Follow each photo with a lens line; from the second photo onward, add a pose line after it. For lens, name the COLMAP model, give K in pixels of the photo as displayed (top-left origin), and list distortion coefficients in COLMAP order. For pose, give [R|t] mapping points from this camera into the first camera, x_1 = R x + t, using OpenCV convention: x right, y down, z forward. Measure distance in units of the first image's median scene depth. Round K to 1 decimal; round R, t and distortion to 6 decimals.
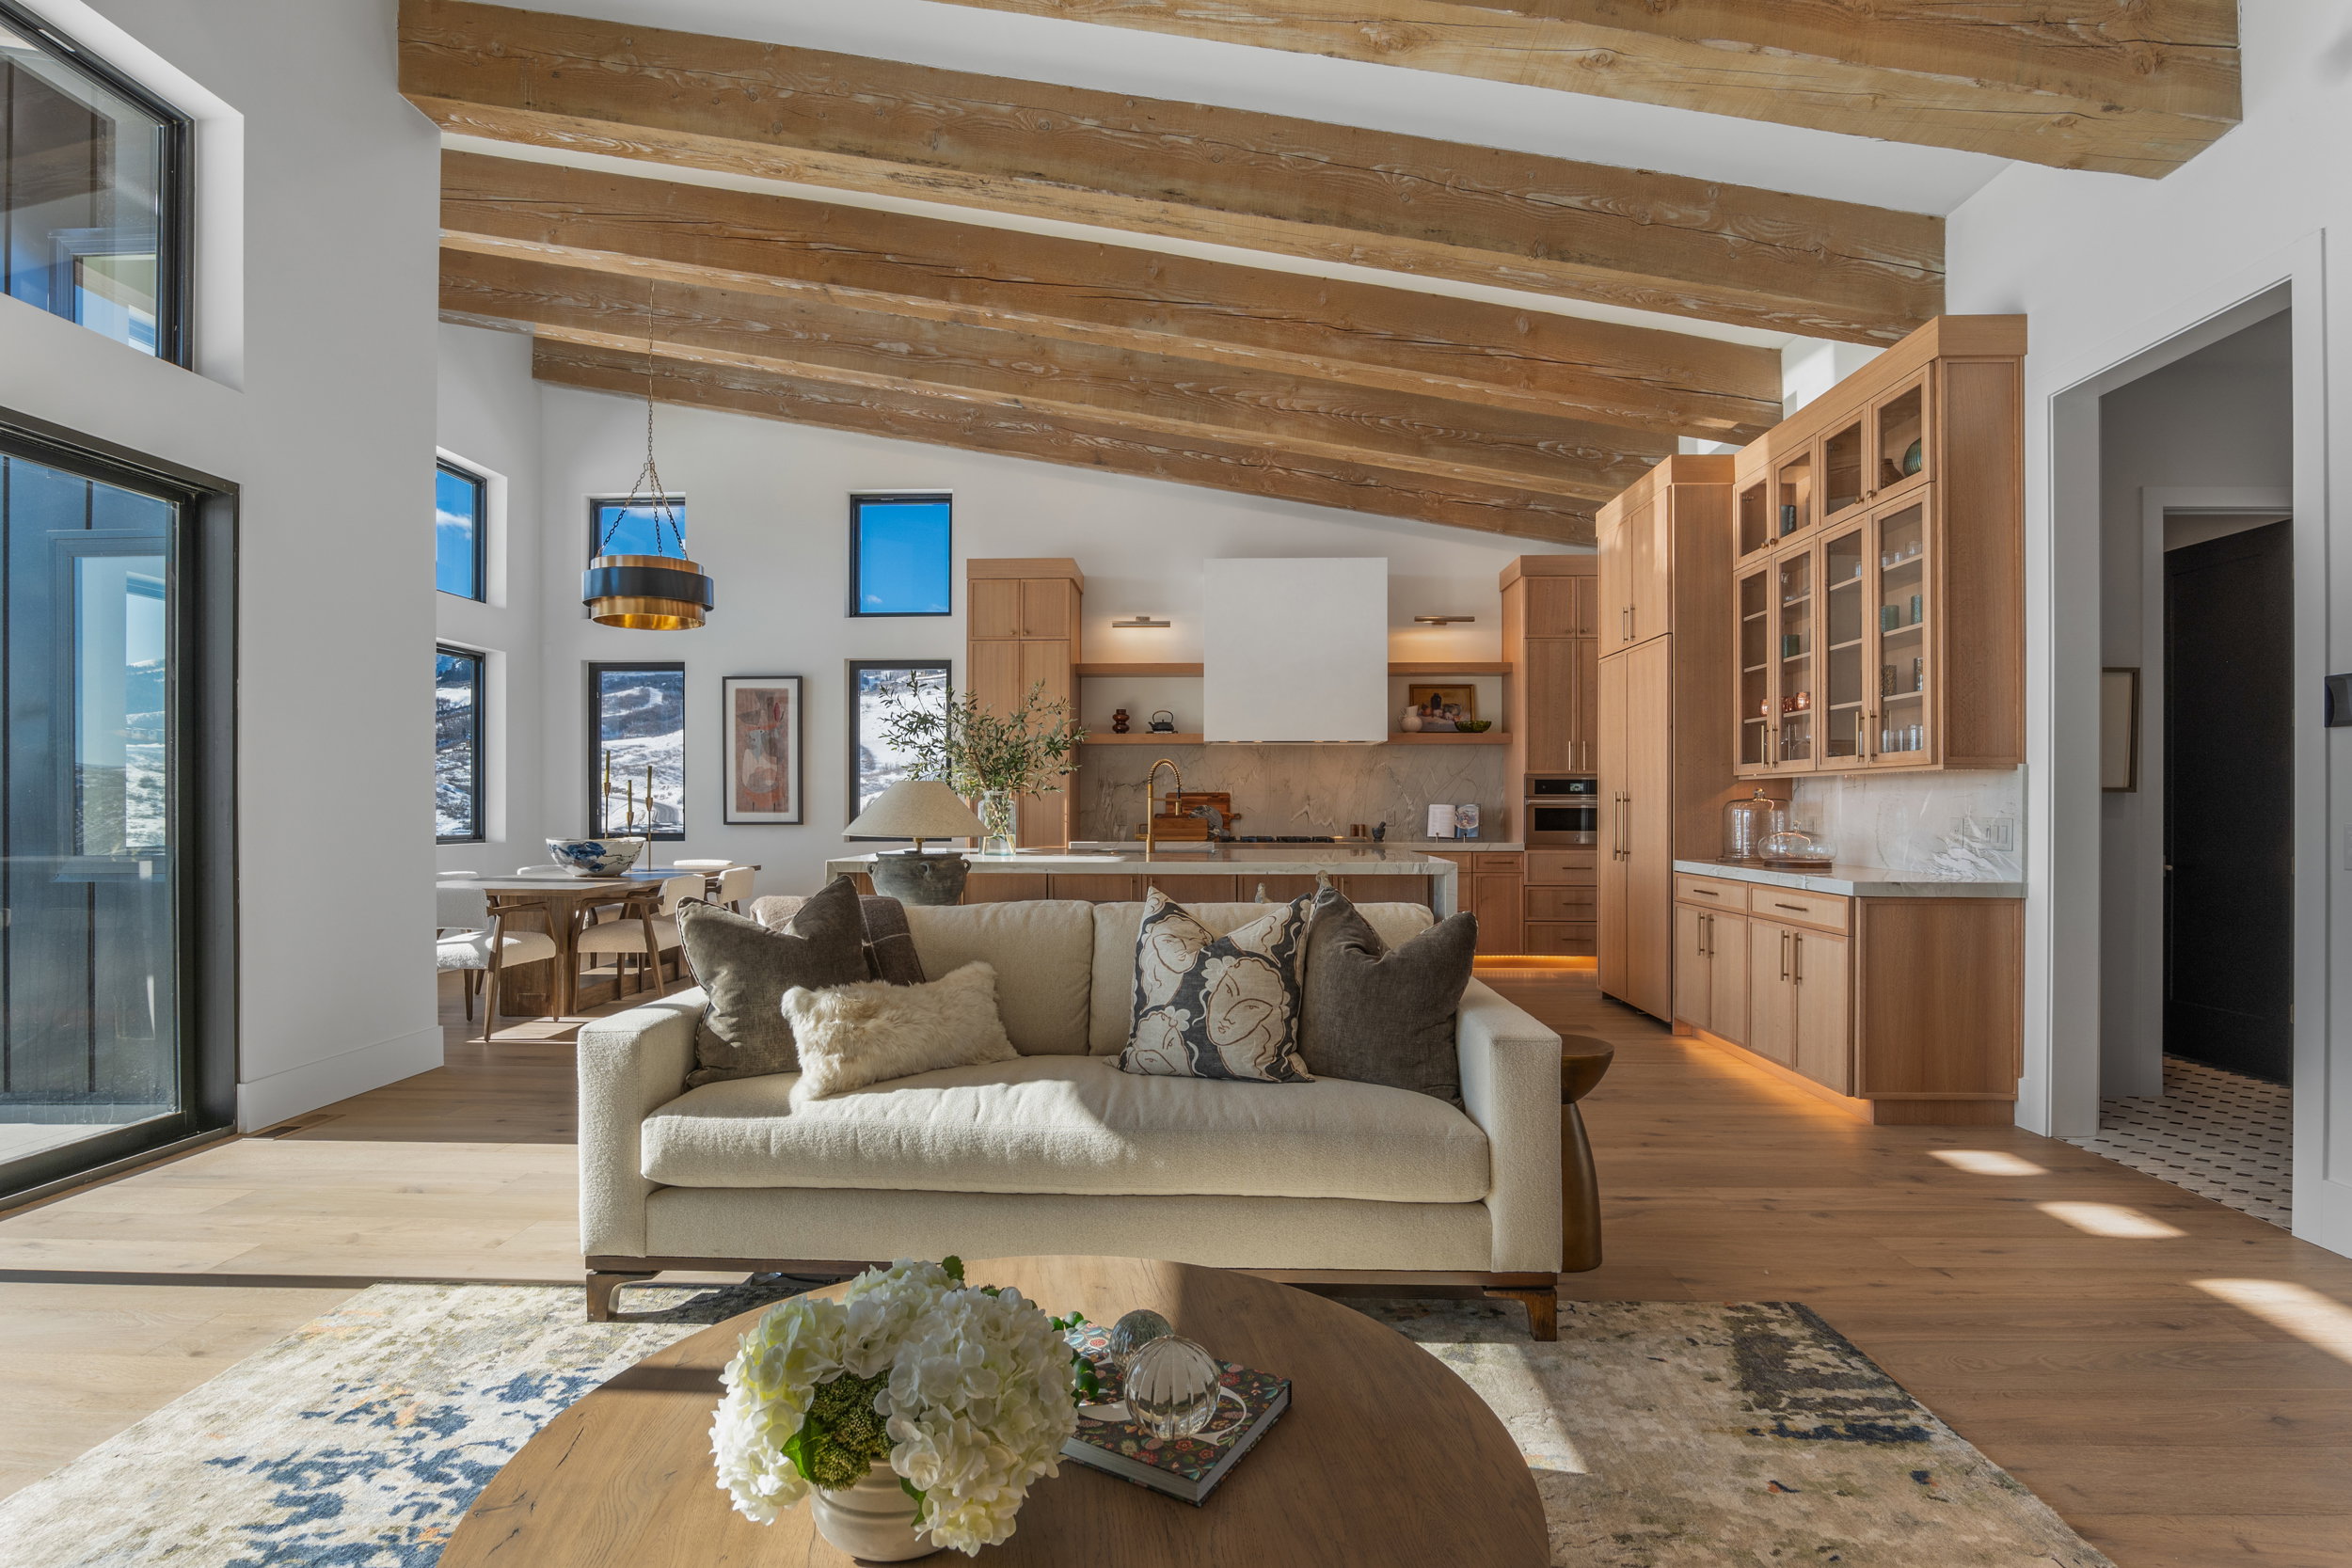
lens RADIAL K [[1102.4, 0, 1175.8], [0, 1102.4, 793.2], [0, 0, 1]] dist [0.000500, 0.000017]
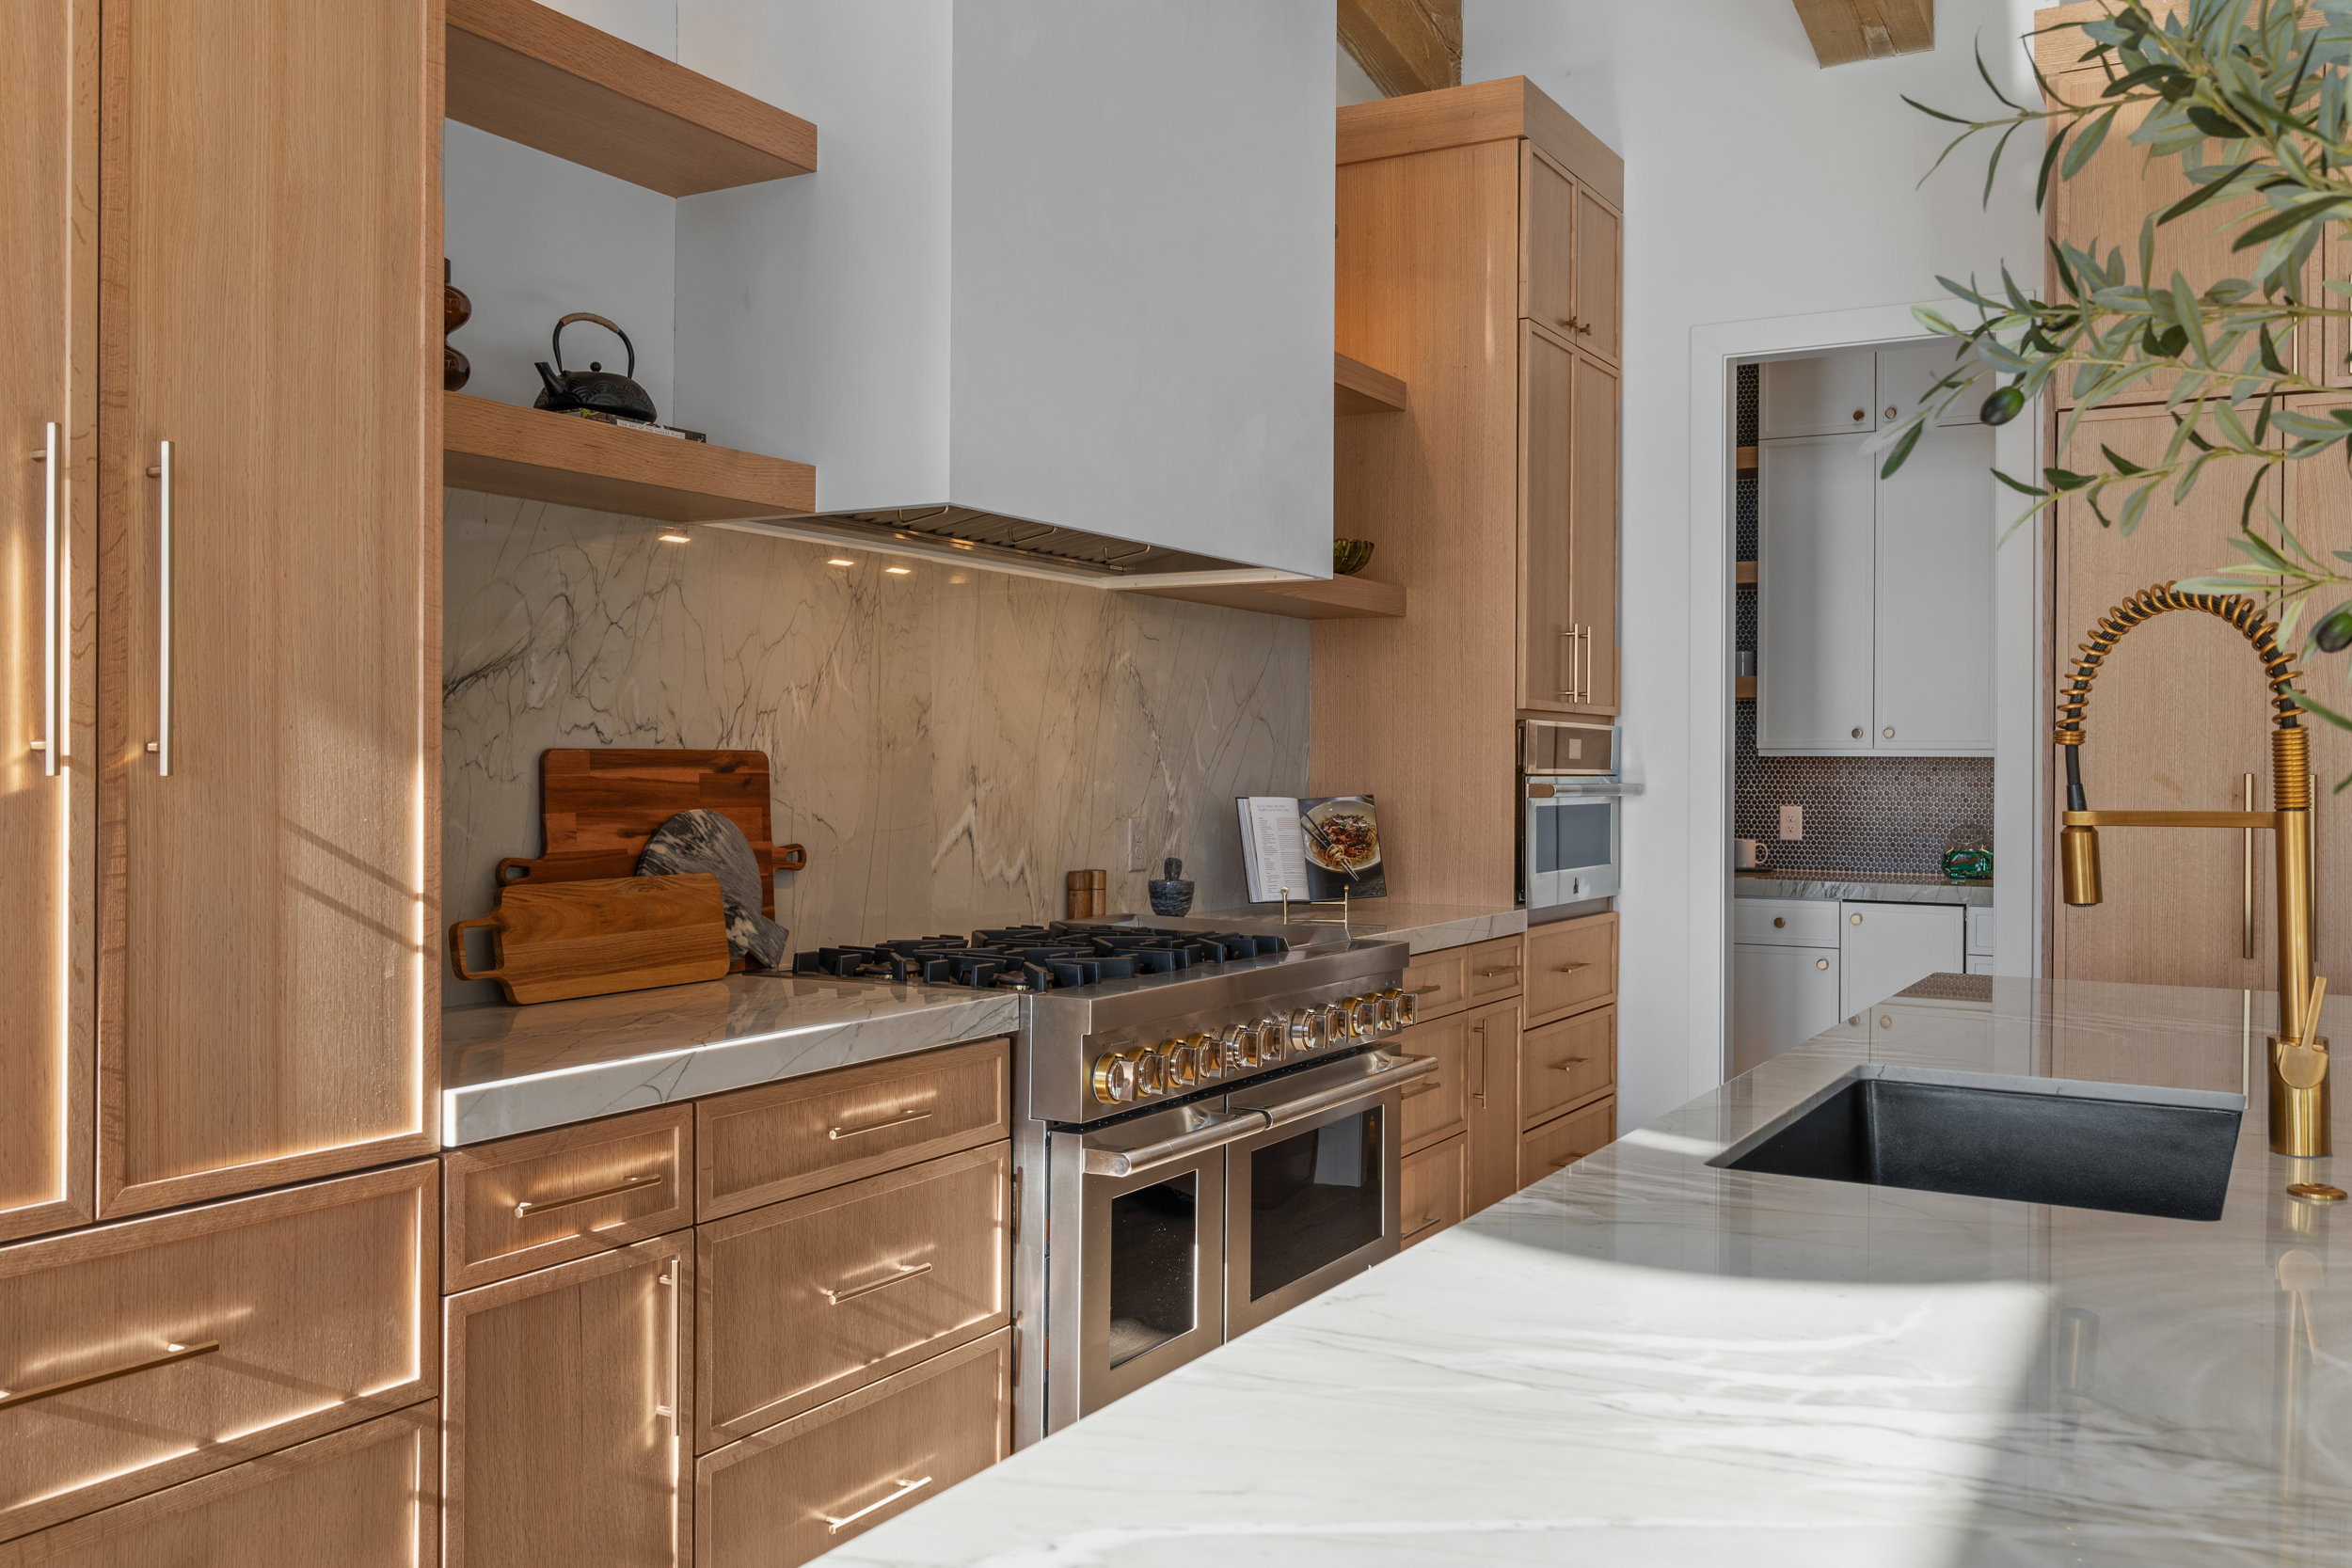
lens RADIAL K [[1982.5, 0, 1175.8], [0, 1982.5, 779.5], [0, 0, 1]] dist [0.001223, 0.000160]
pose [[0.461785, -0.003222, 0.886986, -0.263749], [-0.005962, 0.999960, 0.006736, 0.001929], [-0.886972, -0.008398, 0.461748, 0.746585]]
